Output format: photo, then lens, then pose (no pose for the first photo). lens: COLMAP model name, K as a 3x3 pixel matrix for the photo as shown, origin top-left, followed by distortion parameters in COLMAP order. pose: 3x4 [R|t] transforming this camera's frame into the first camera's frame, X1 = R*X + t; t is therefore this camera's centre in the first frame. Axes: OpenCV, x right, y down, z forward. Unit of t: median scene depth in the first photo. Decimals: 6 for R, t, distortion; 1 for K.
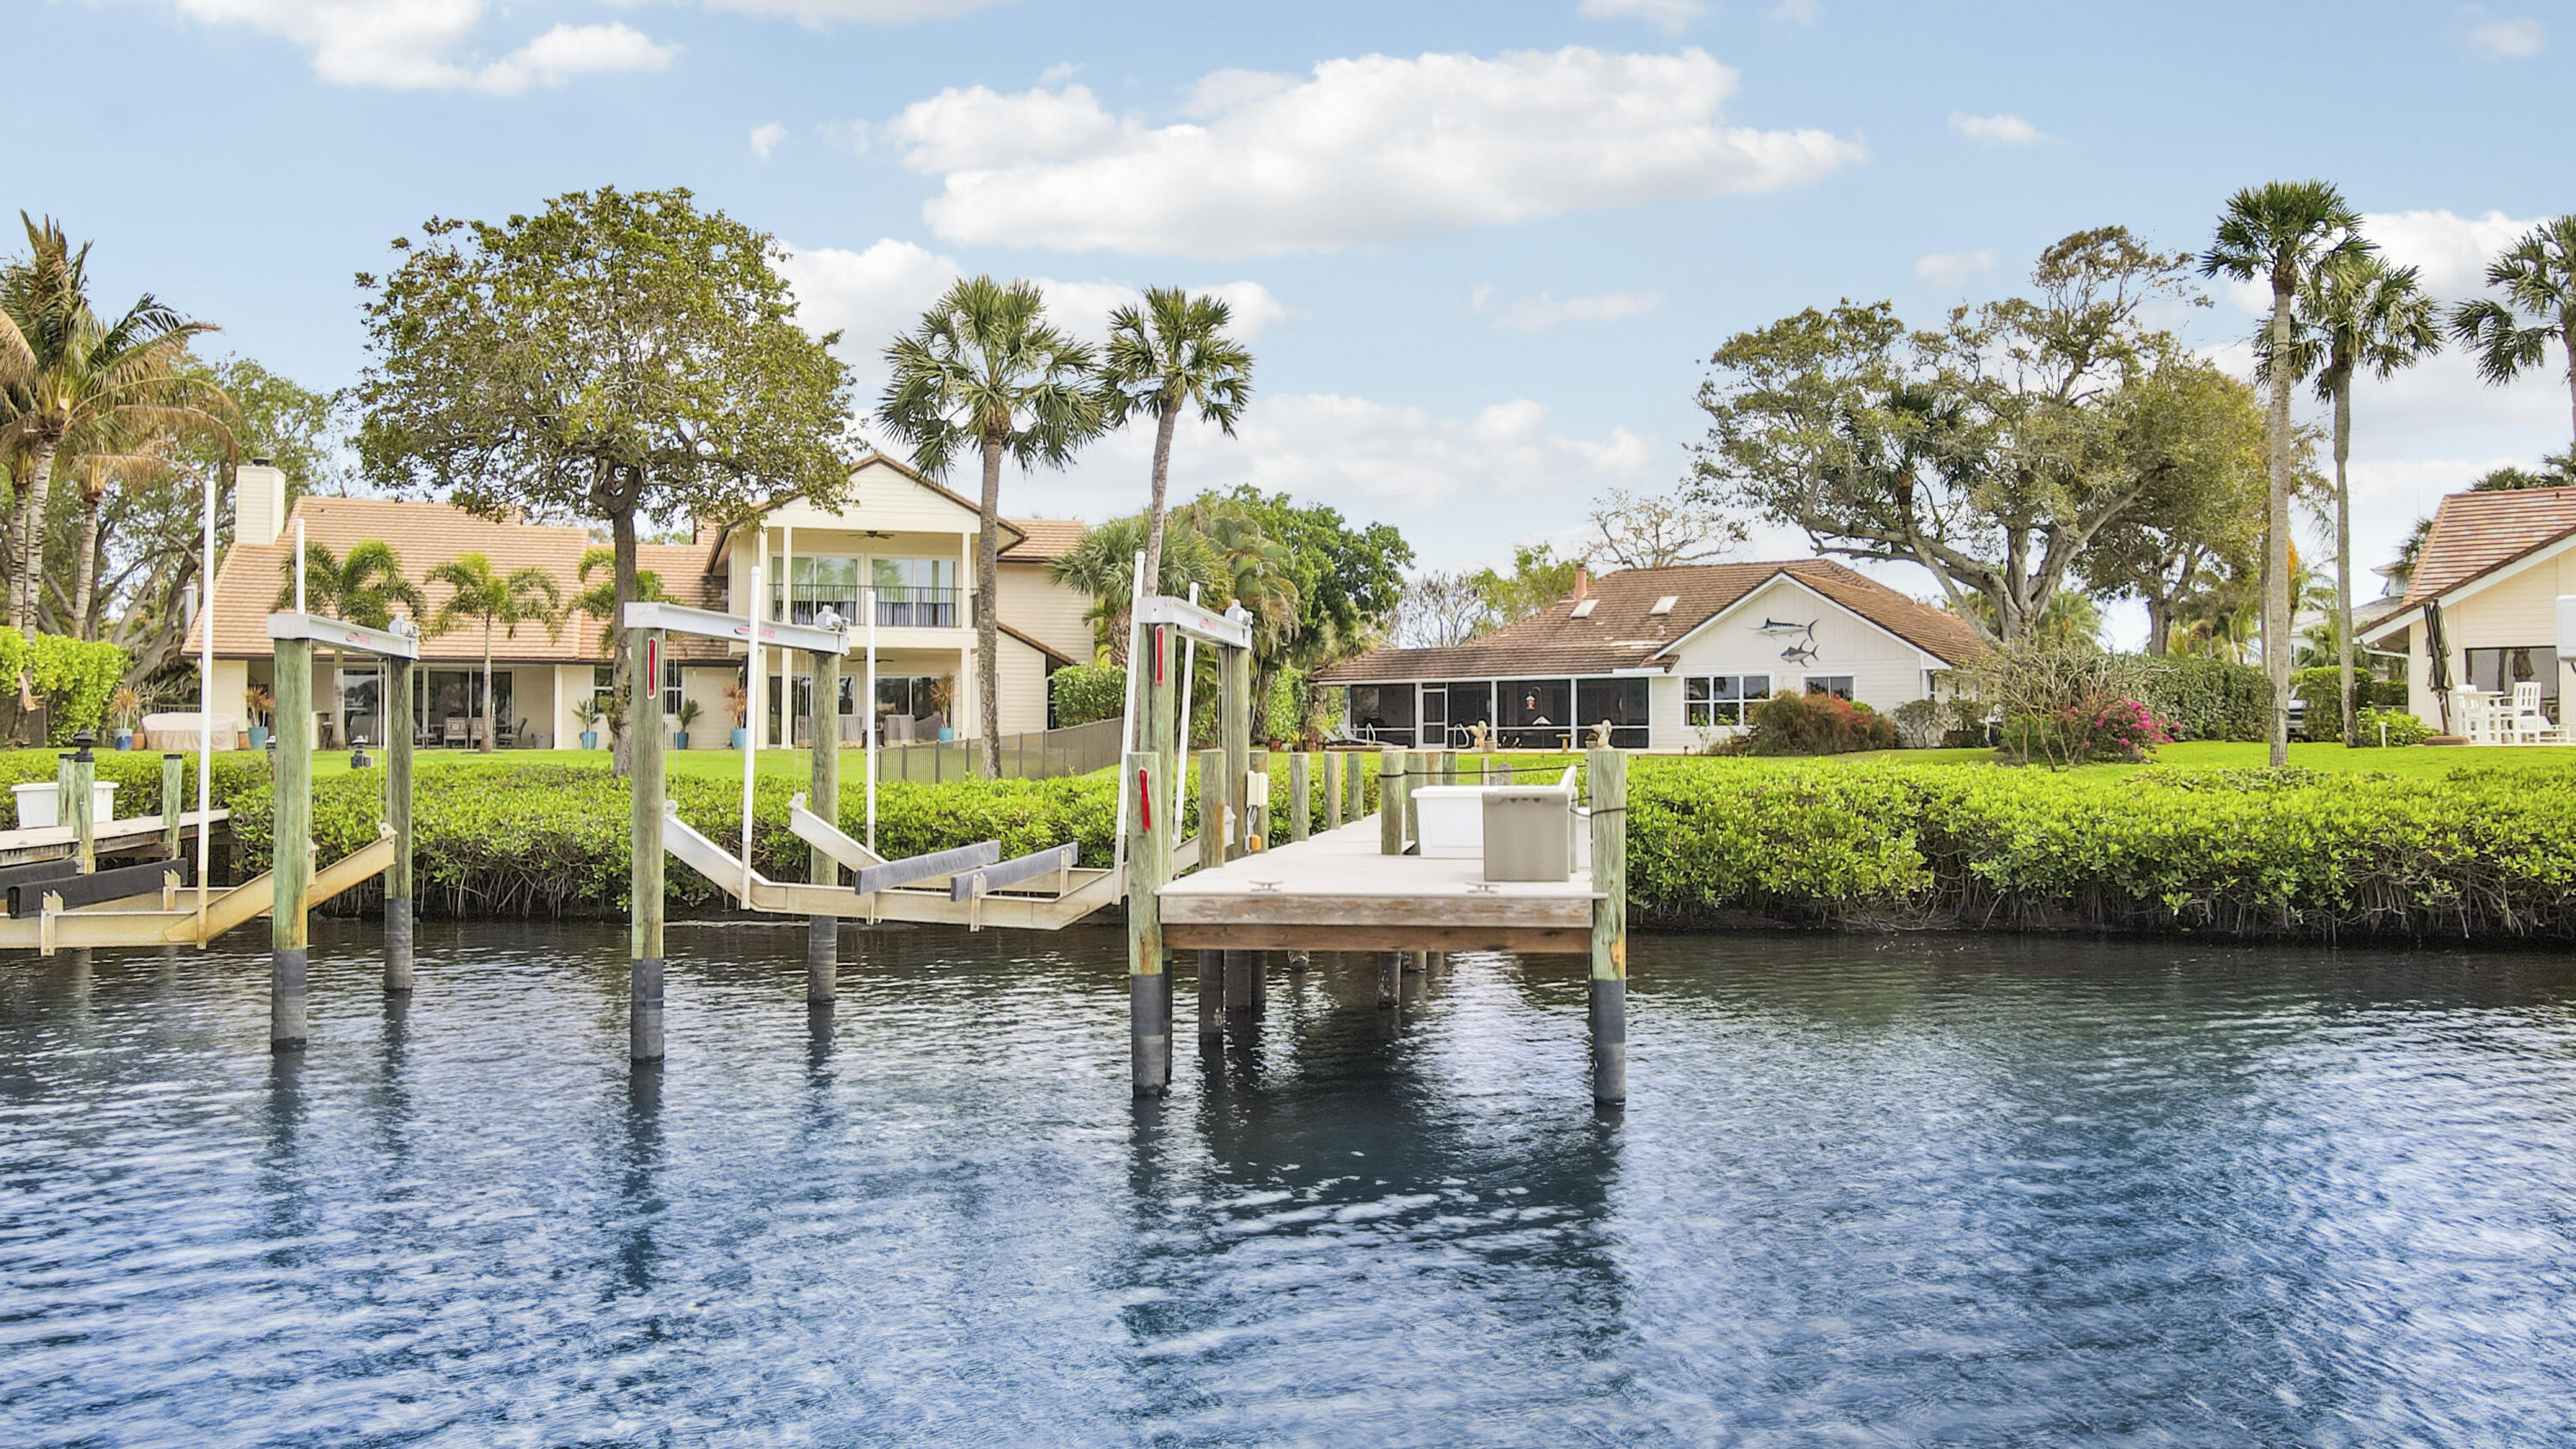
lens RADIAL K [[2008.2, 0, 1288.0], [0, 2008.2, 724.5], [0, 0, 1]] dist [0.009110, 0.008376]
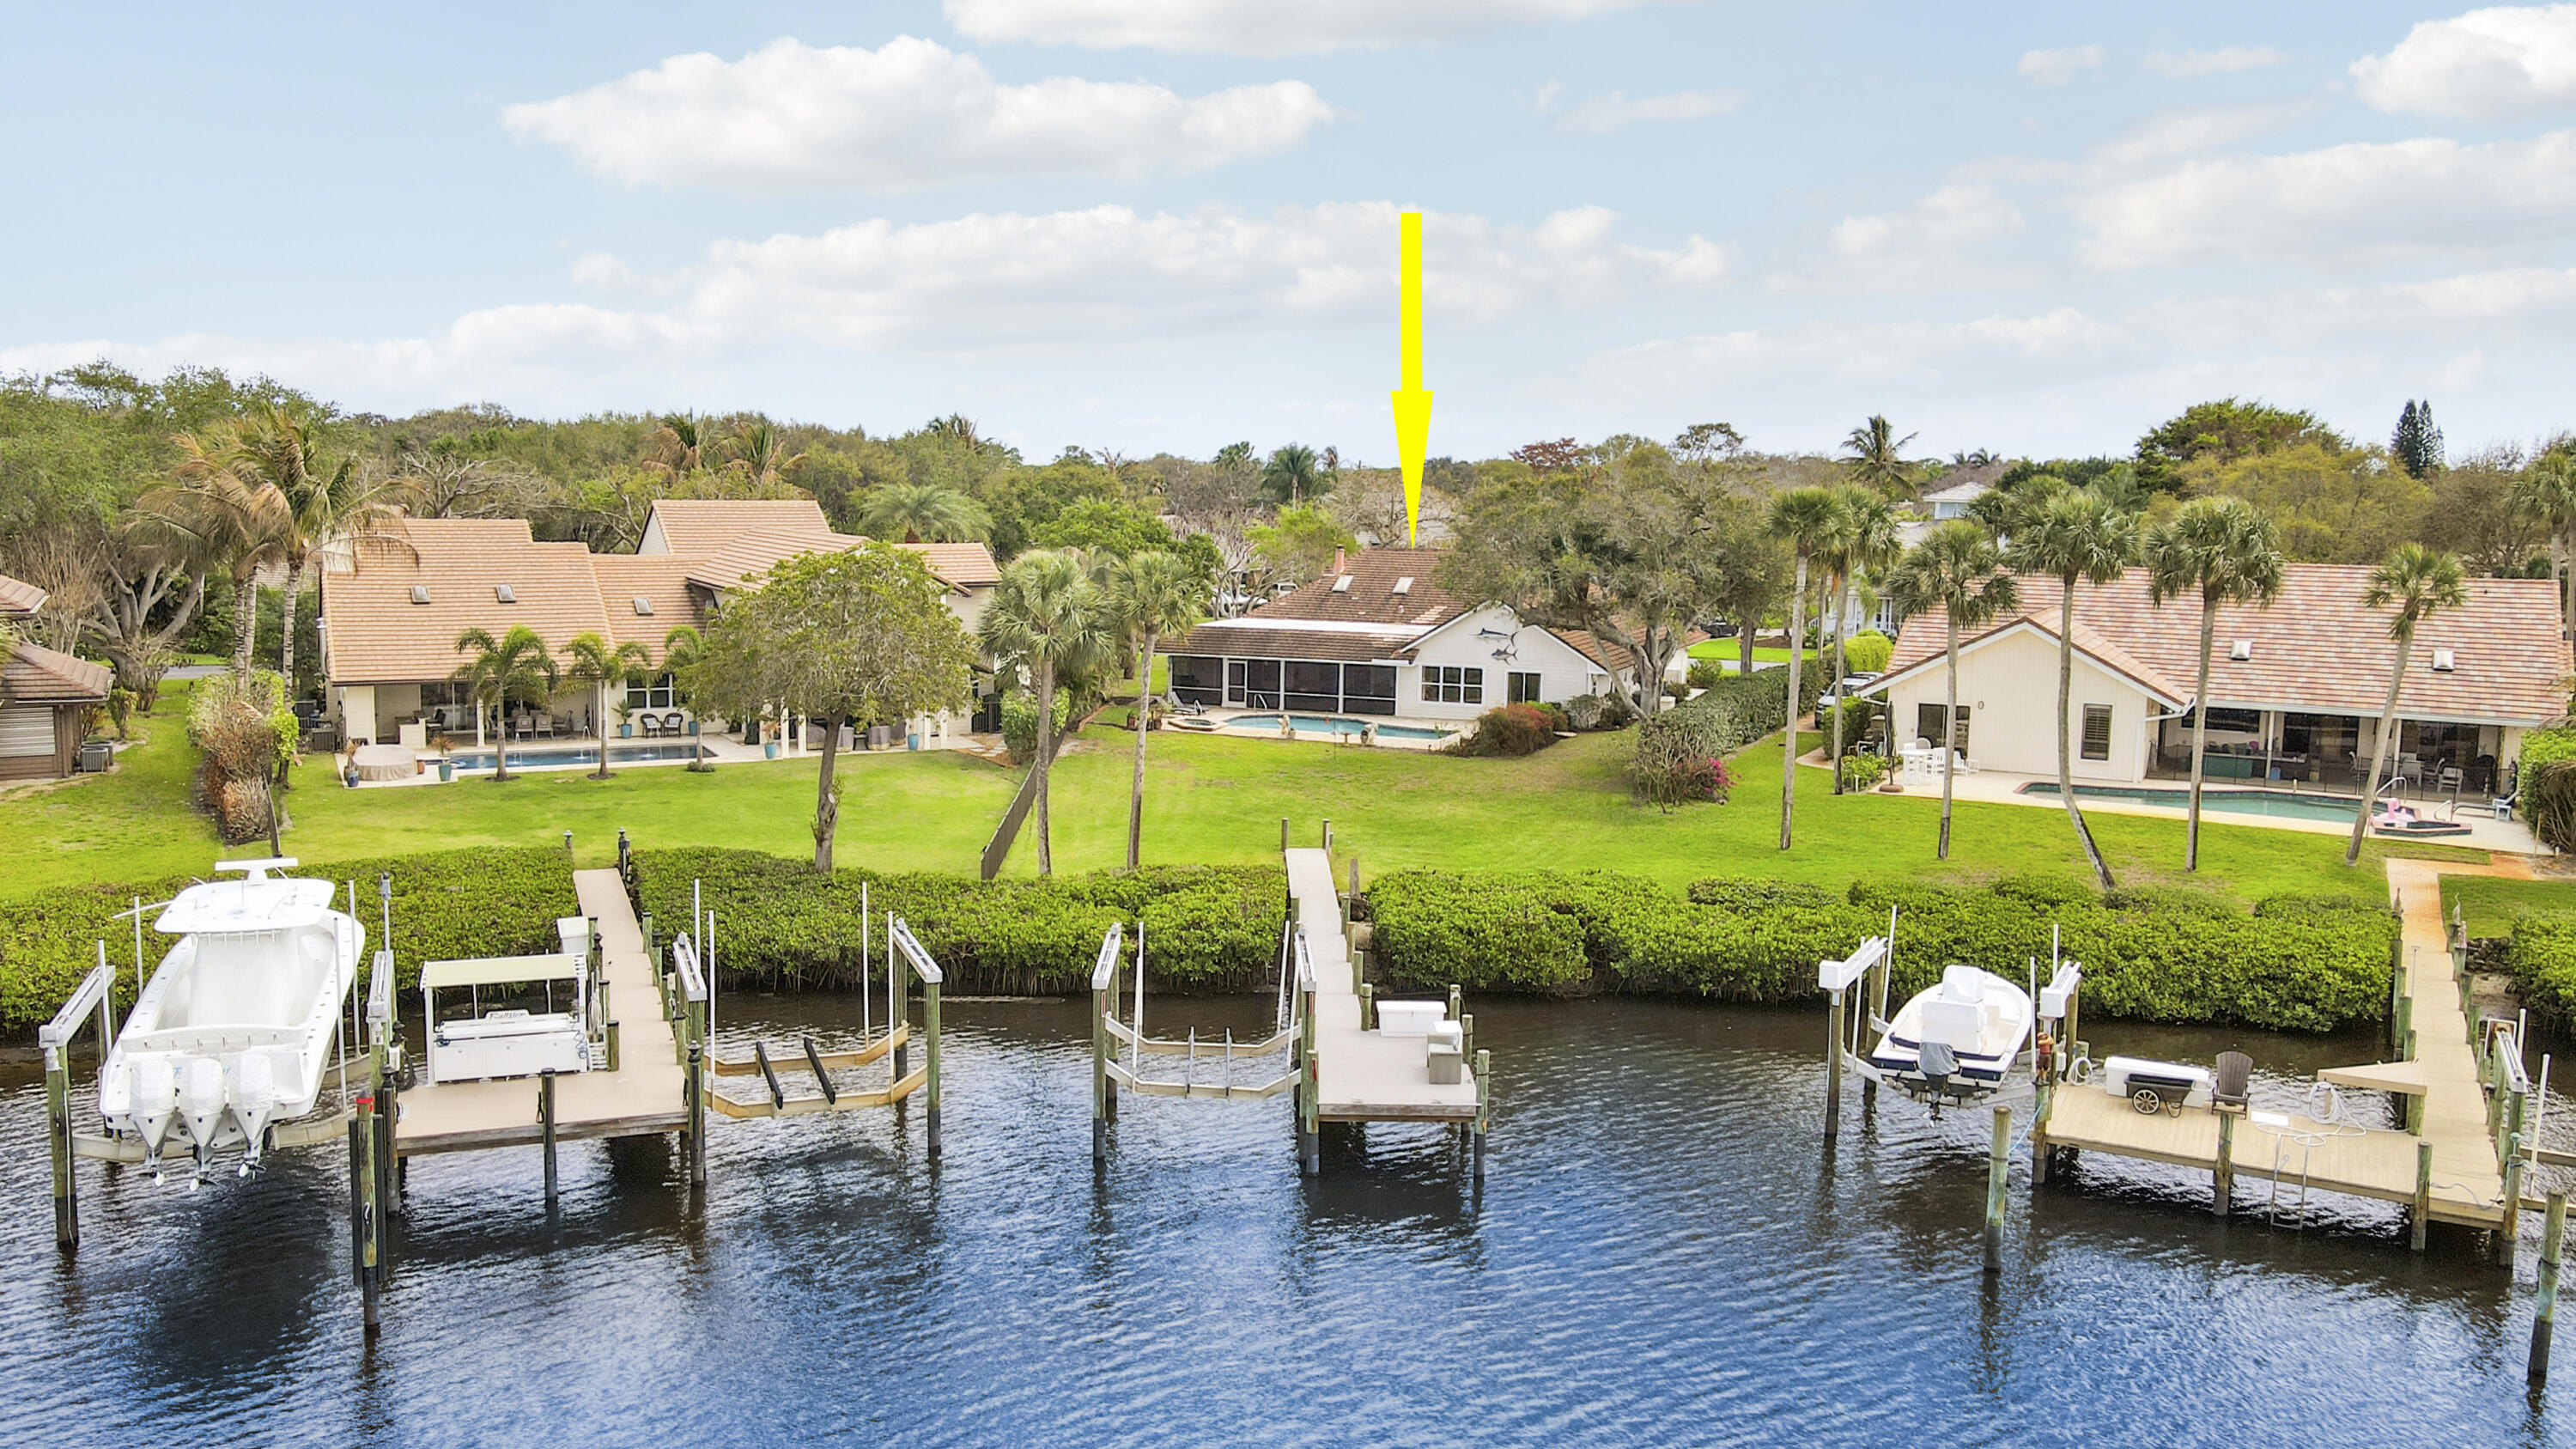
lens RADIAL K [[2008.2, 0, 1288.0], [0, 2008.2, 724.5], [0, 0, 1]] dist [0.009110, 0.008376]
pose [[0.986659, -0.001259, 0.162794, -0.273045], [-0.021919, 0.989837, 0.140504, -0.401398], [-0.161316, -0.142198, 0.976605, -0.783891]]
